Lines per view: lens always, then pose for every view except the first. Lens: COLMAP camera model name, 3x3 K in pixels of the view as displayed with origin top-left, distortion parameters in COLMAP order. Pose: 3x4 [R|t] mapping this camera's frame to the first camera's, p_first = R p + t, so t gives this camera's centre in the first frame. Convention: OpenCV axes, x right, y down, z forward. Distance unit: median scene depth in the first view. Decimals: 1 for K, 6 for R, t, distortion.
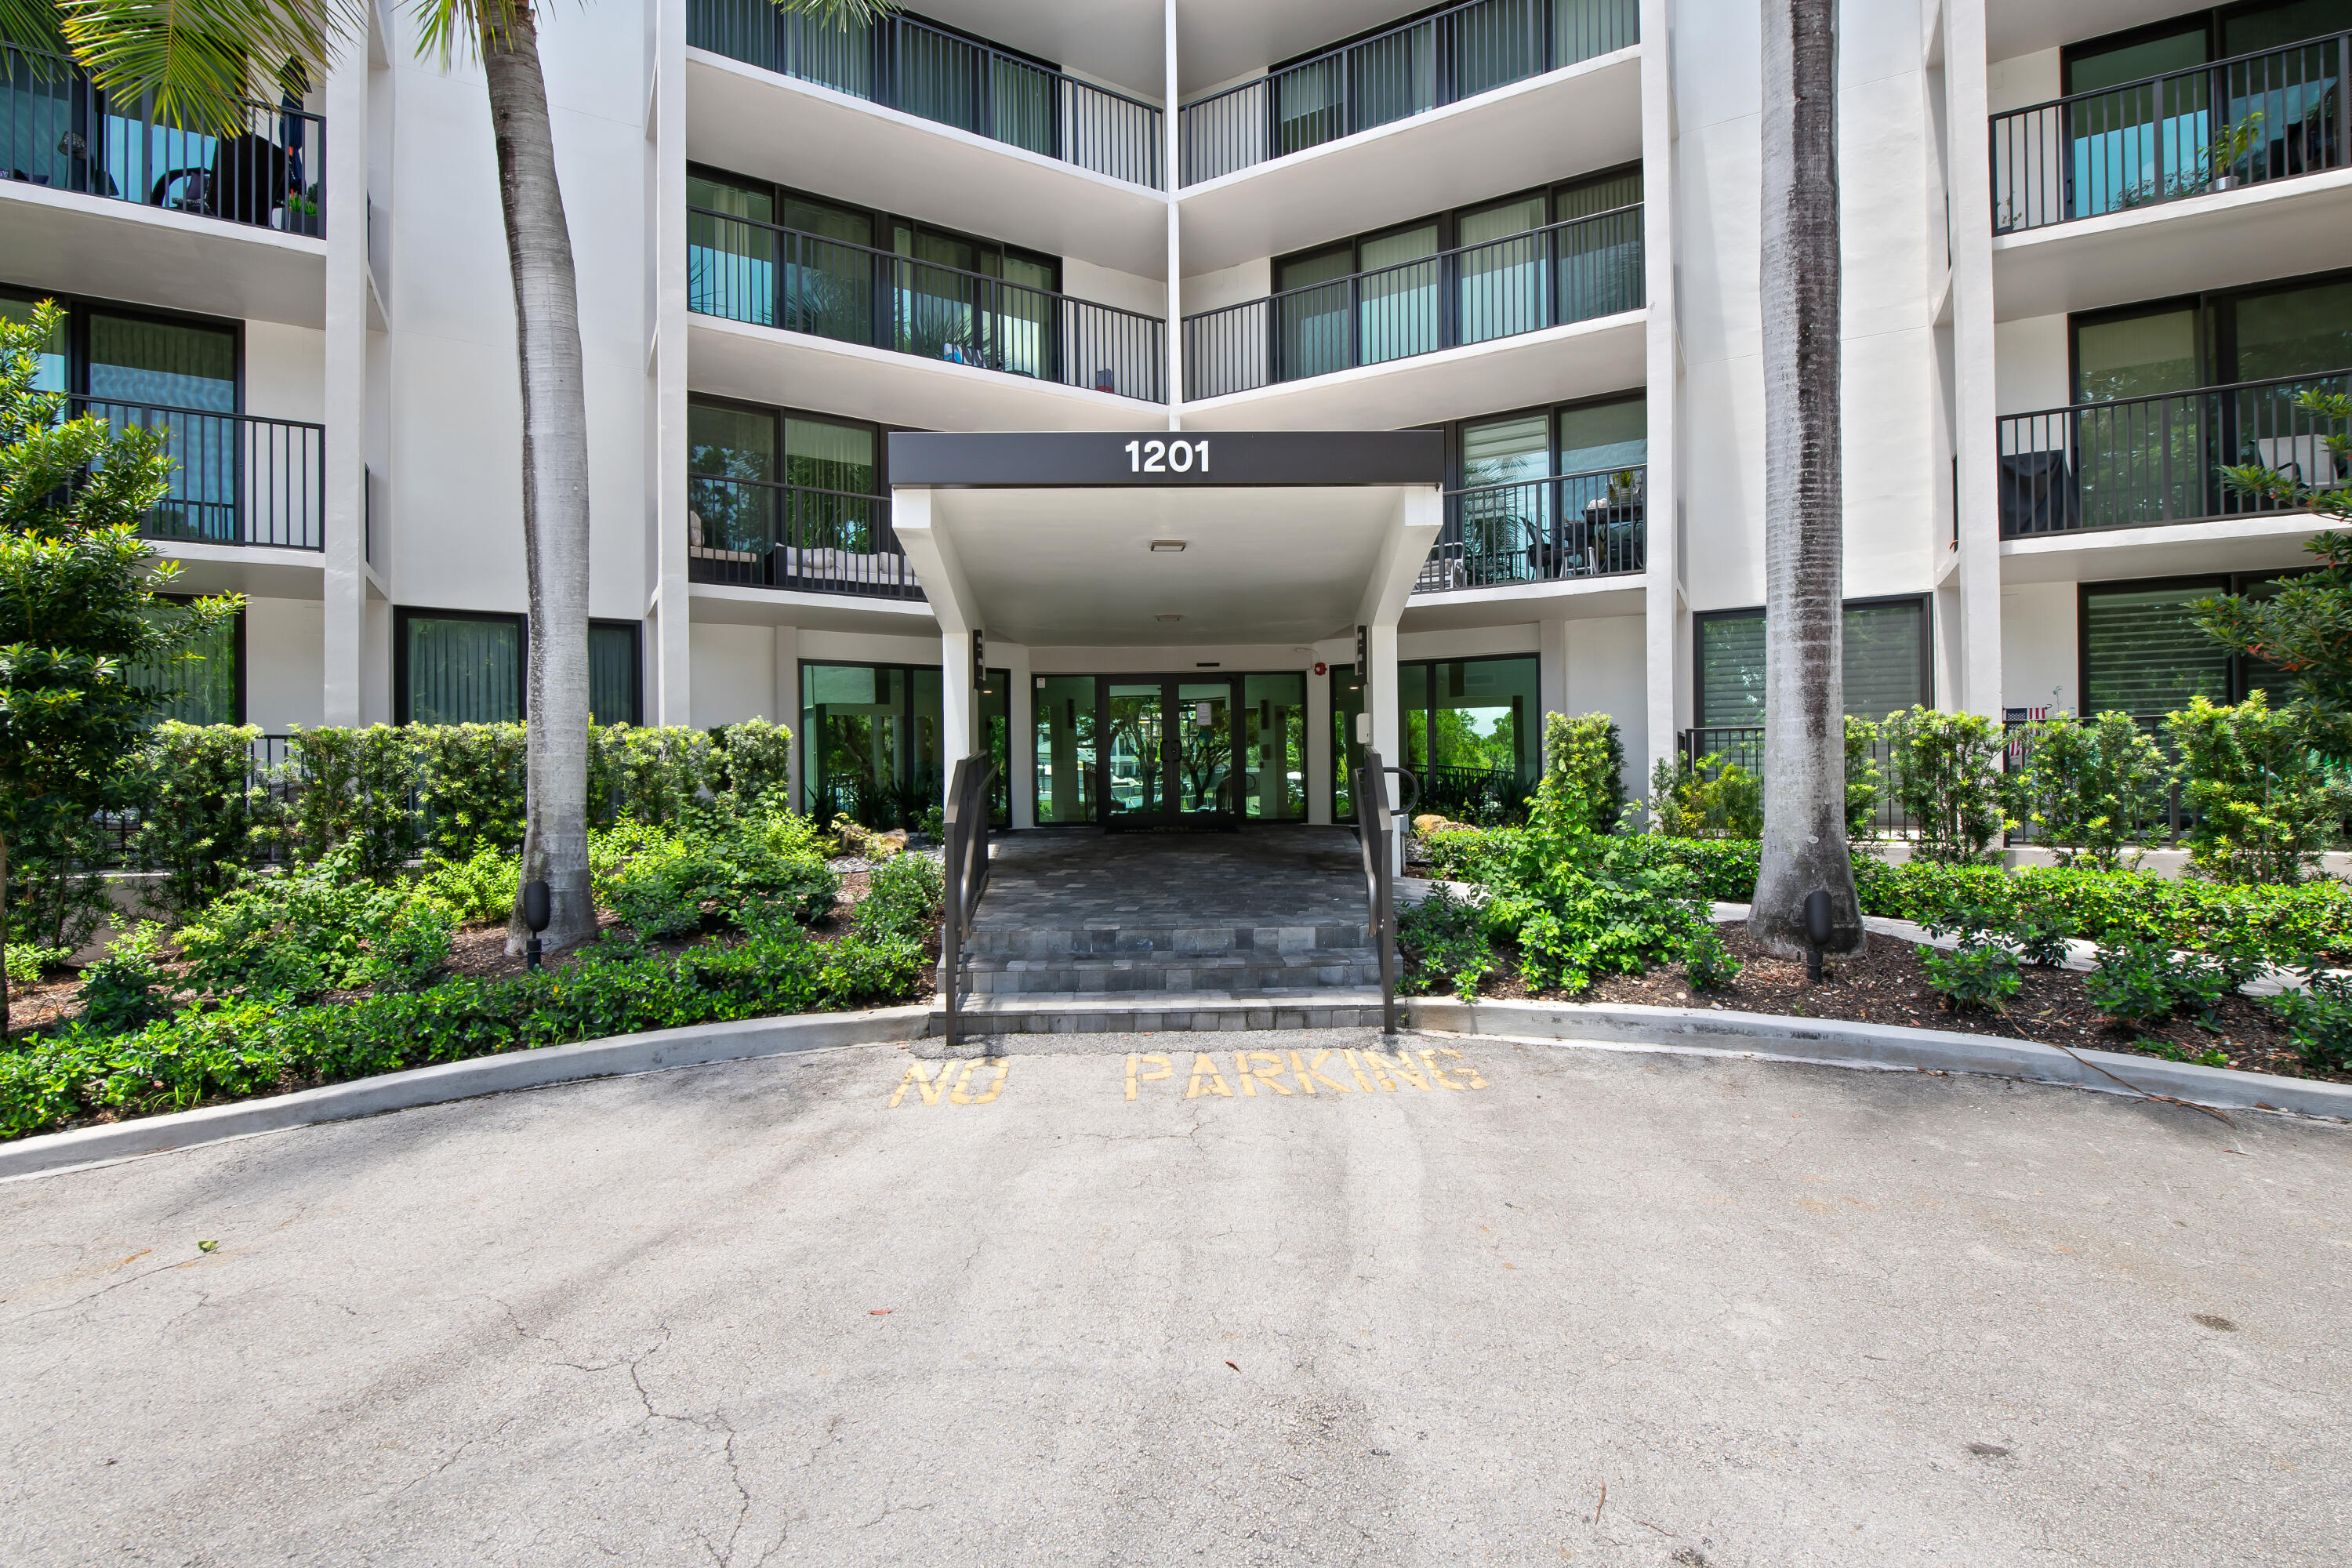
lens RADIAL K [[1073.0, 0, 1176.0], [0, 1073.0, 784.0], [0, 0, 1]] dist [-0.003076, -0.000176]
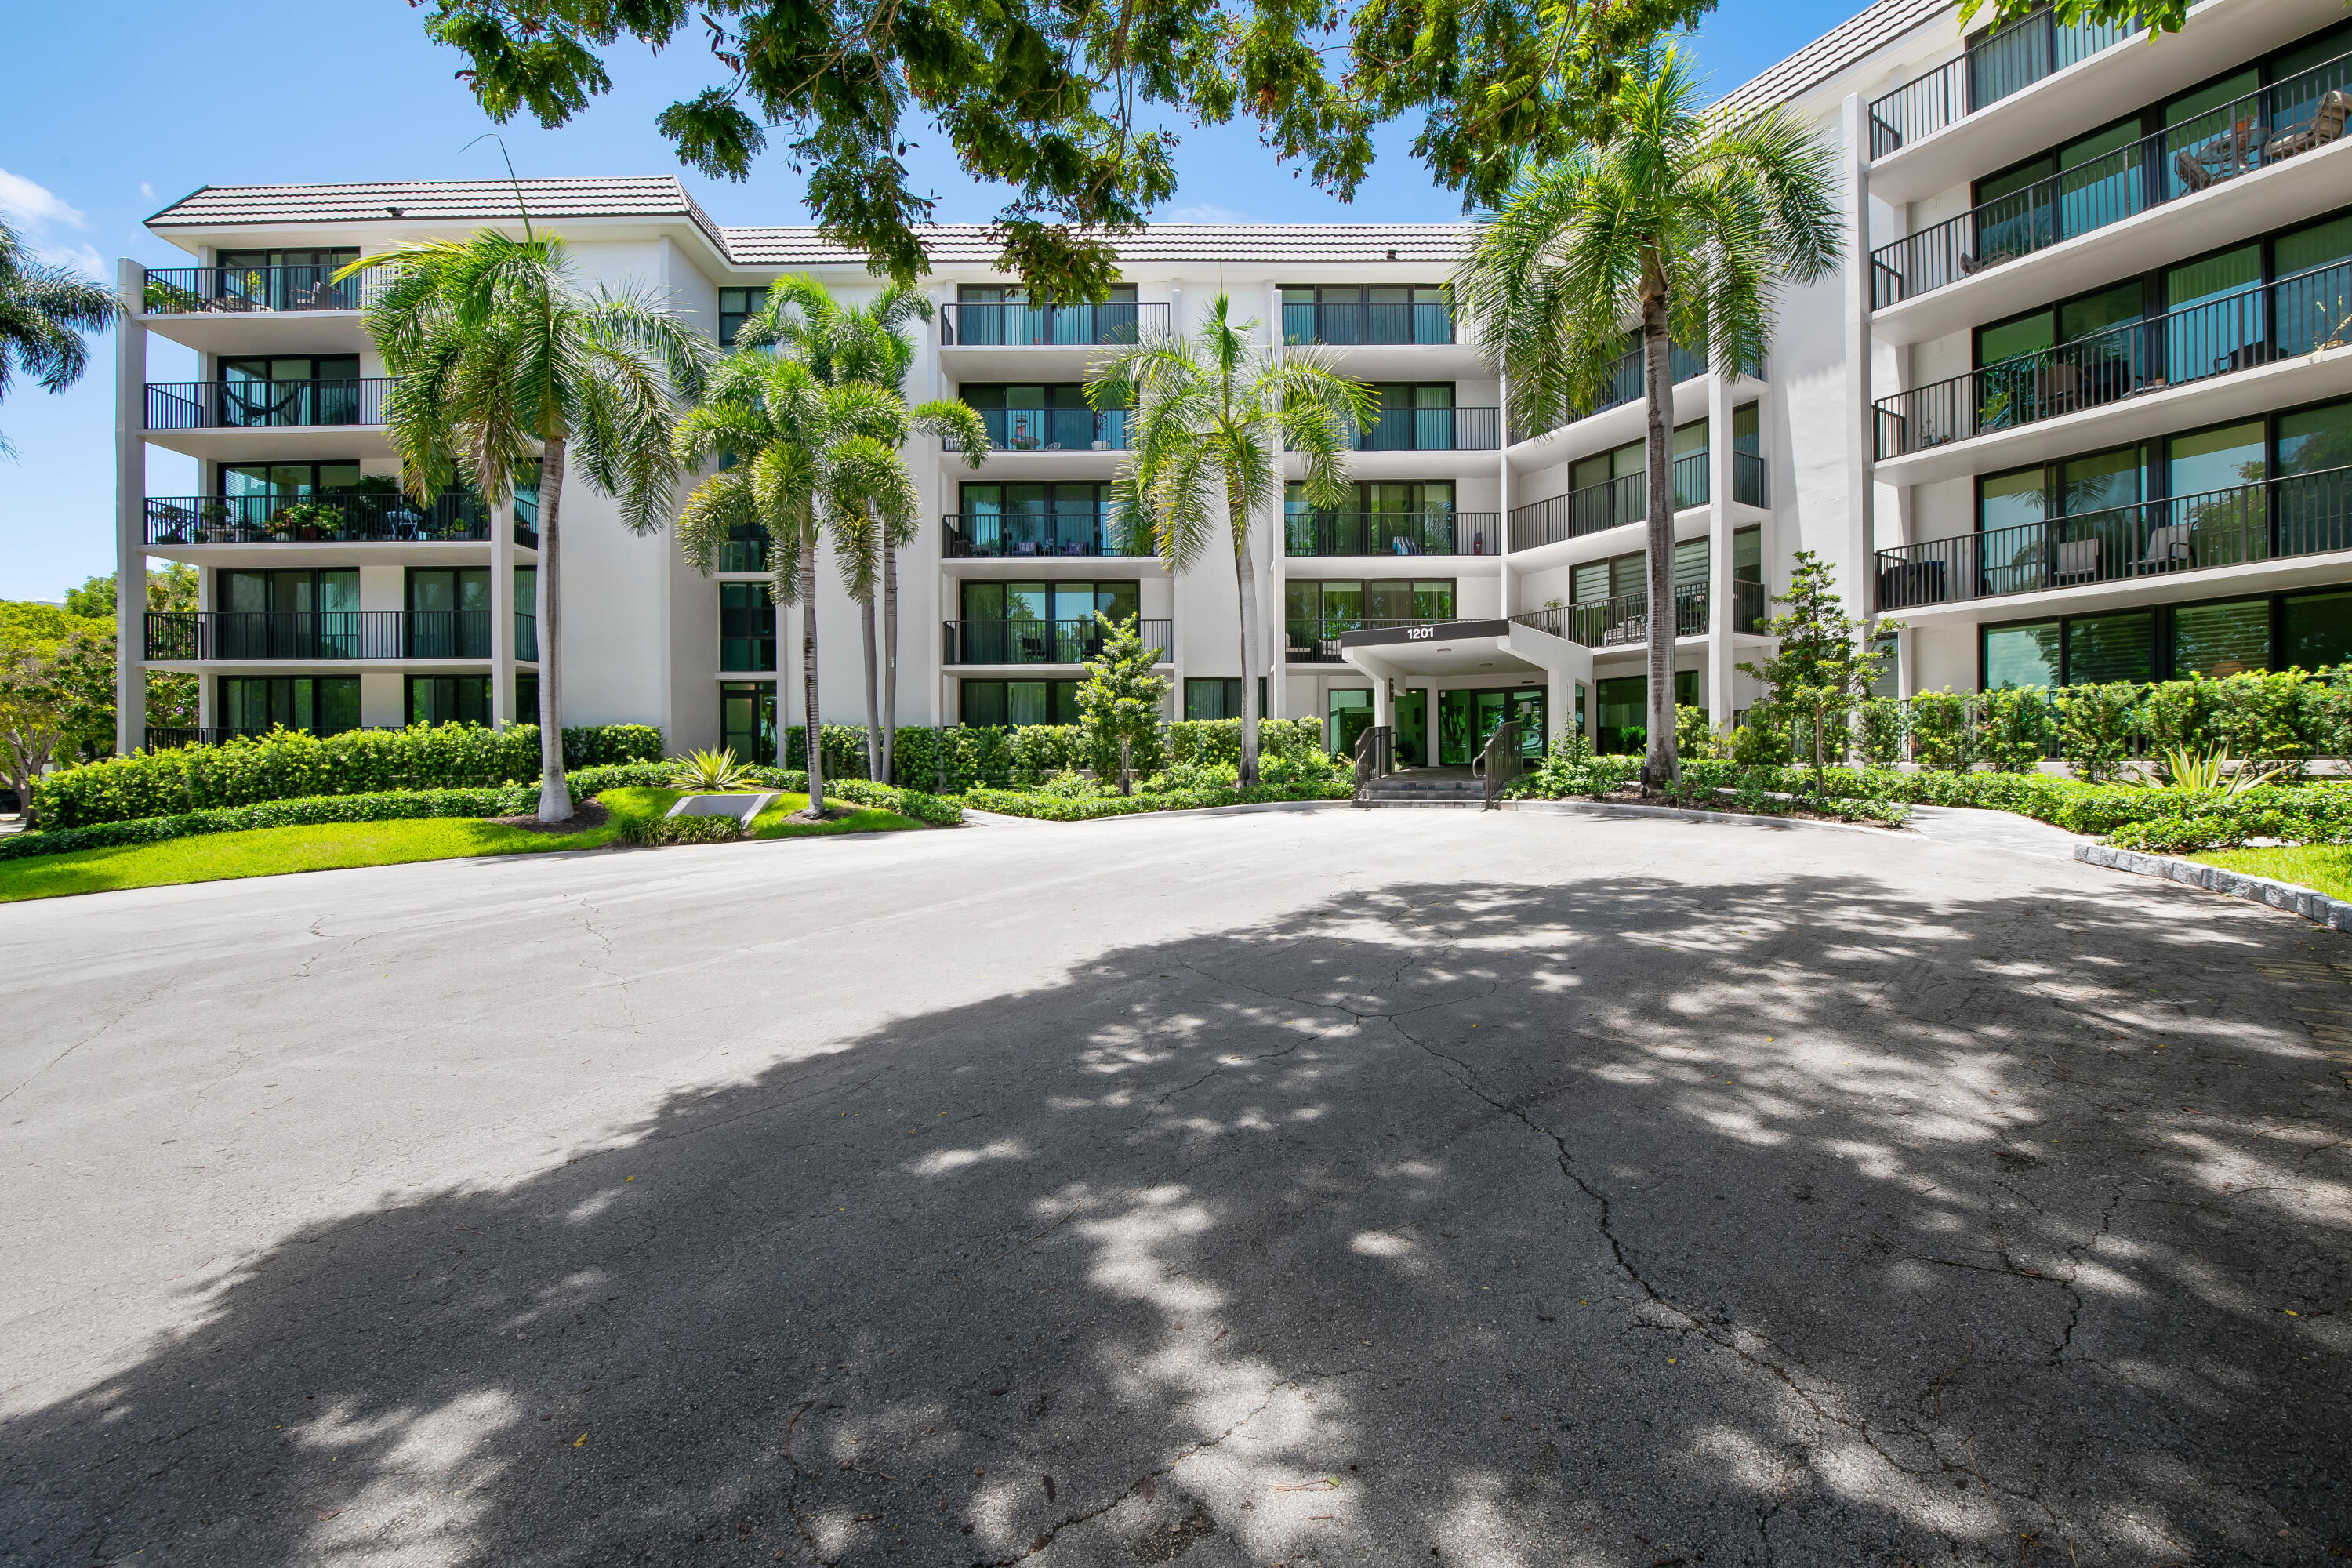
lens RADIAL K [[956.2, 0, 1176.0], [0, 956.2, 784.0], [0, 0, 1]] dist [-0.003324, -0.000860]
pose [[0.863394, 0.010328, -0.504425, 0.551803], [-0.002345, 0.999862, 0.016459, 0.073176], [0.504525, -0.013028, 0.863299, -1.286101]]
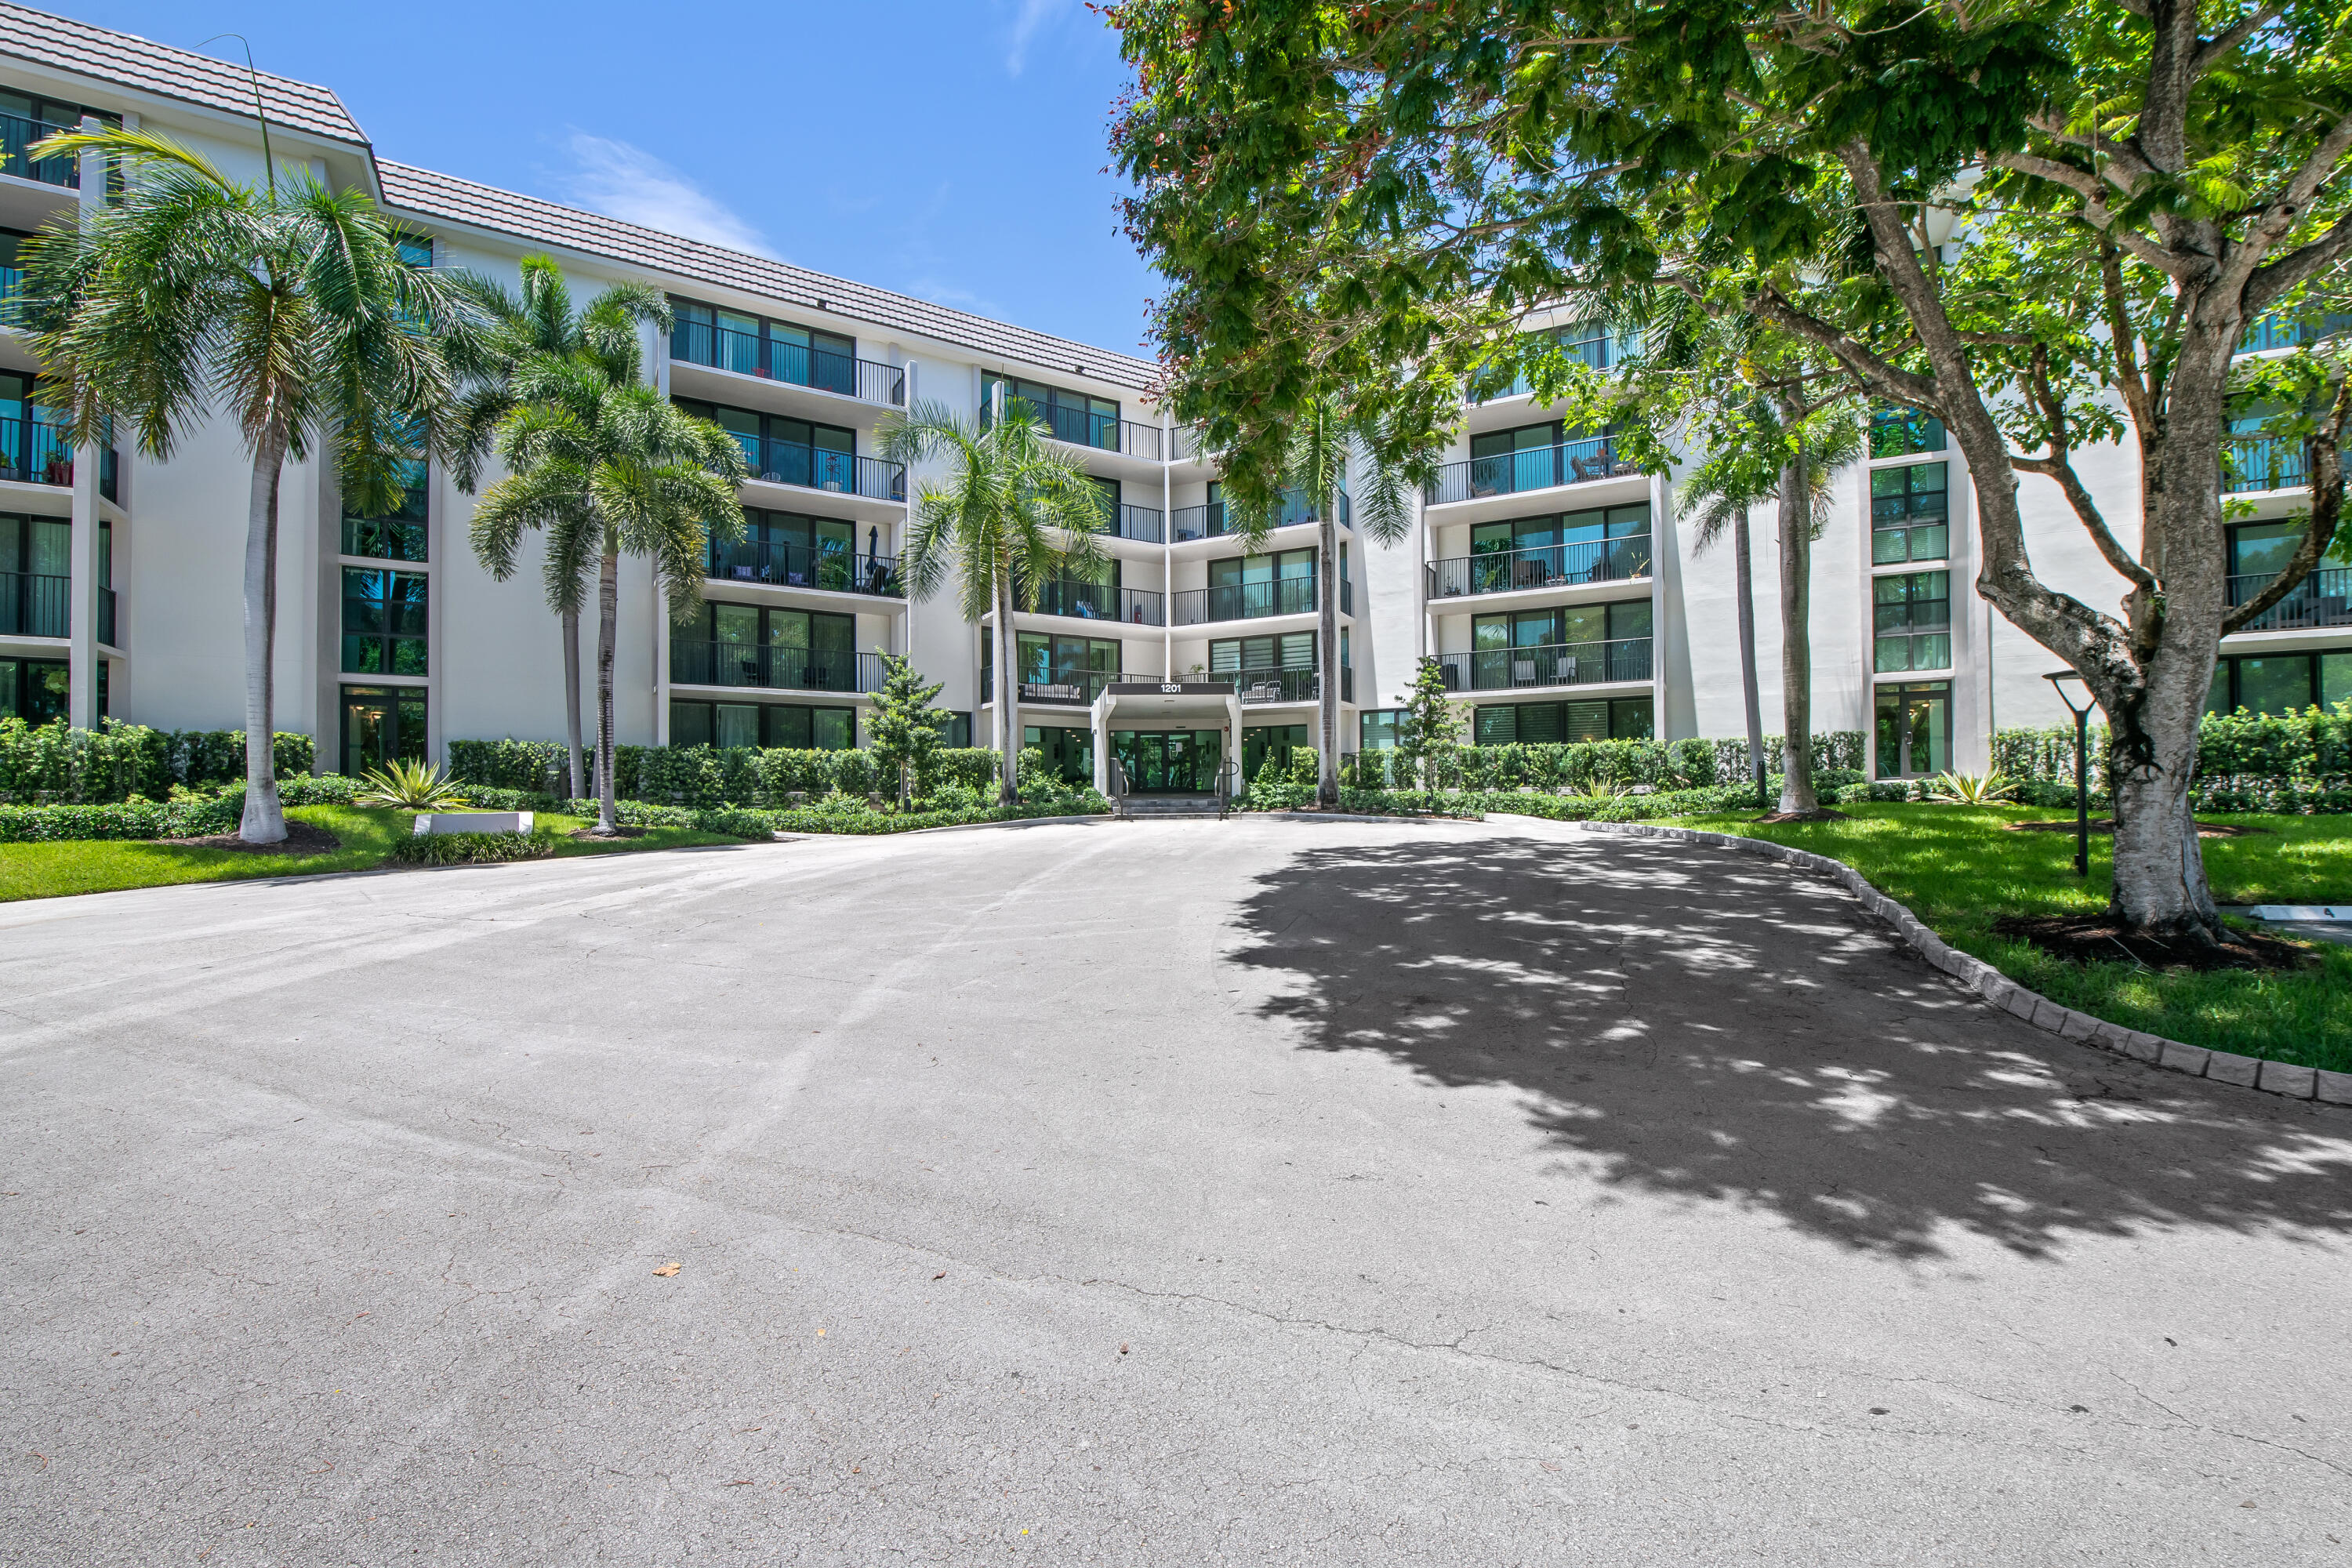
lens RADIAL K [[998.6, 0, 1164.4], [0, 998.6, 811.0], [0, 0, 1]] dist [-0.001035, -0.000232]
pose [[0.999957, 0.003992, 0.008352, -0.042625], [-0.003996, 0.999992, 0.000523, 0.129372], [-0.008350, -0.000556, 0.999965, -2.062499]]
